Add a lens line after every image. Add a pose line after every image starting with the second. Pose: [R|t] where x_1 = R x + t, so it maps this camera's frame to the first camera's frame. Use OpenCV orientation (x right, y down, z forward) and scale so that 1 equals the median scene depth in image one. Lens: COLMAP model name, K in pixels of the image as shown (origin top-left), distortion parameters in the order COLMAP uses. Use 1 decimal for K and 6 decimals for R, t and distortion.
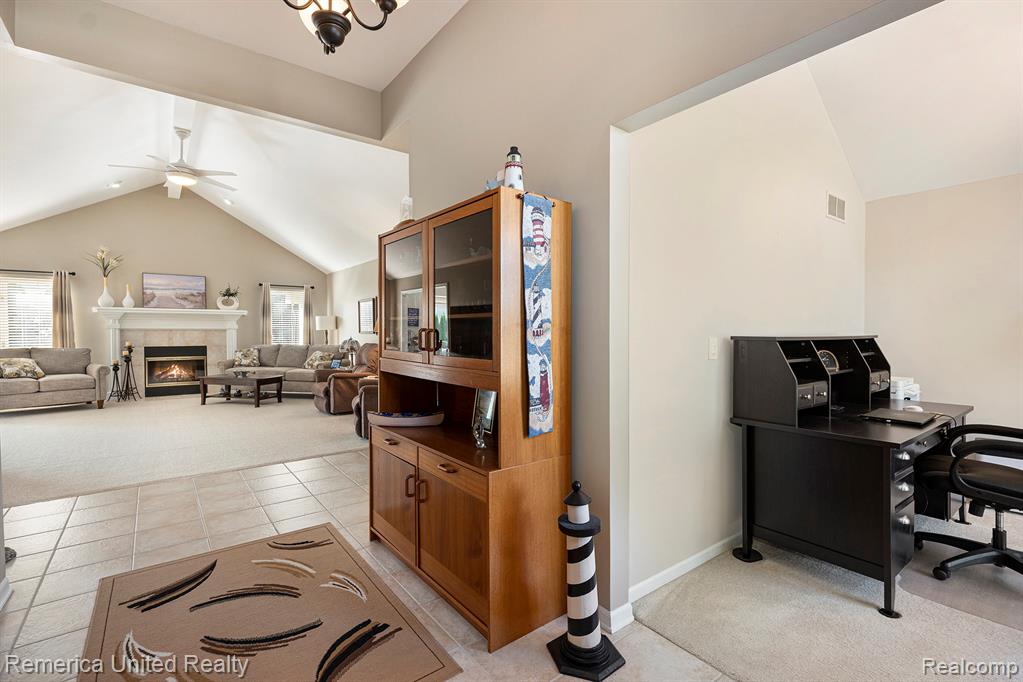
lens RADIAL K [[457.5, 0, 507.9], [0, 457.5, 342.0], [0, 0, 1]] dist [0.003643, -0.000656]
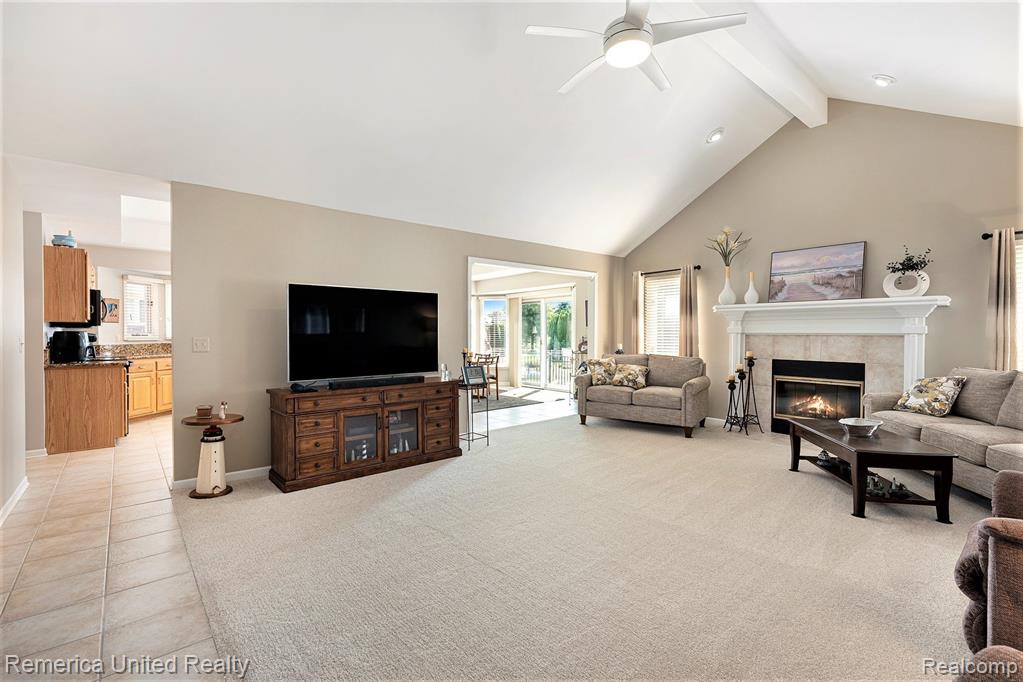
lens RADIAL K [[457.5, 0, 508.3], [0, 457.5, 341.1], [0, 0, 1]] dist [0.003643, -0.000656]
pose [[0.048440, 0.016171, -0.998695, -0.123758], [-0.028827, 0.999475, 0.014785, -0.016470], [0.998410, 0.028073, 0.048881, 0.583276]]
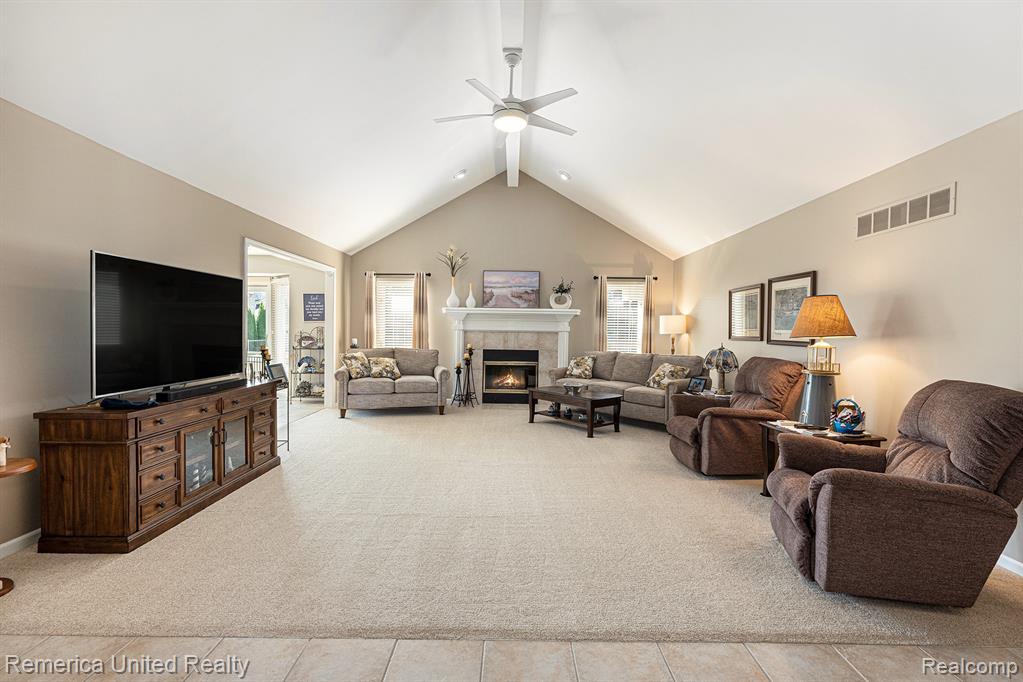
lens RADIAL K [[457.5, 0, 514.3], [0, 457.5, 342.2], [0, 0, 1]] dist [0.003643, -0.000656]
pose [[0.795668, 0.023454, -0.605279, -0.181344], [-0.028739, 0.999586, 0.000954, -0.007510], [0.605051, 0.016636, 0.796013, 0.301822]]
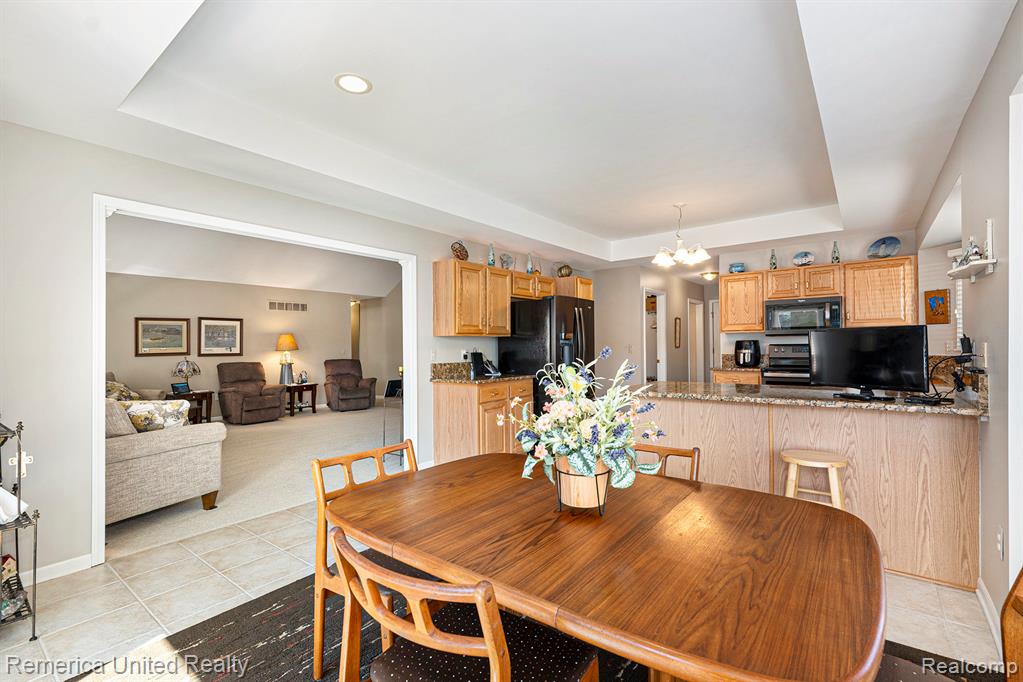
lens RADIAL K [[457.5, 0, 508.7], [0, 457.5, 341.1], [0, 0, 1]] dist [0.003643, -0.000656]
pose [[-0.248712, 0.009799, 0.968528, -1.380077], [0.042471, 0.999097, 0.000798, -0.019152], [-0.967646, 0.041333, -0.248904, 0.574357]]
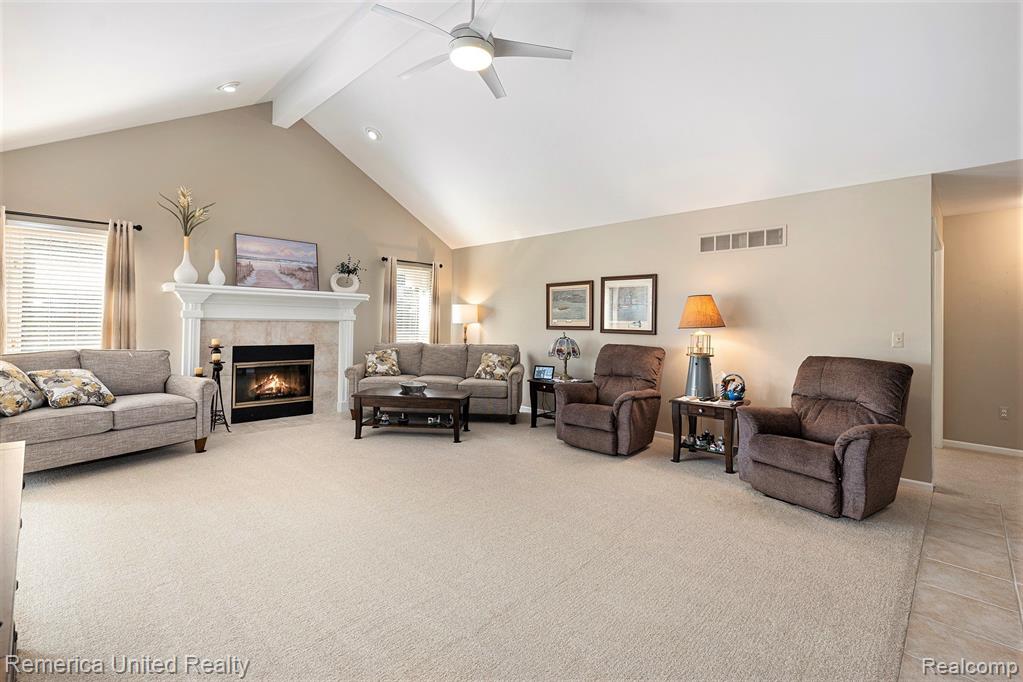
lens RADIAL K [[457.5, 0, 511.6], [0, 457.5, 319.7], [0, 0, 1]] dist [0.003643, -0.000656]
pose [[0.989915, 0.013167, 0.141050, -0.508408], [-0.008406, 0.999377, -0.034291, -0.008648], [-0.141413, 0.032759, 0.989408, 0.307762]]
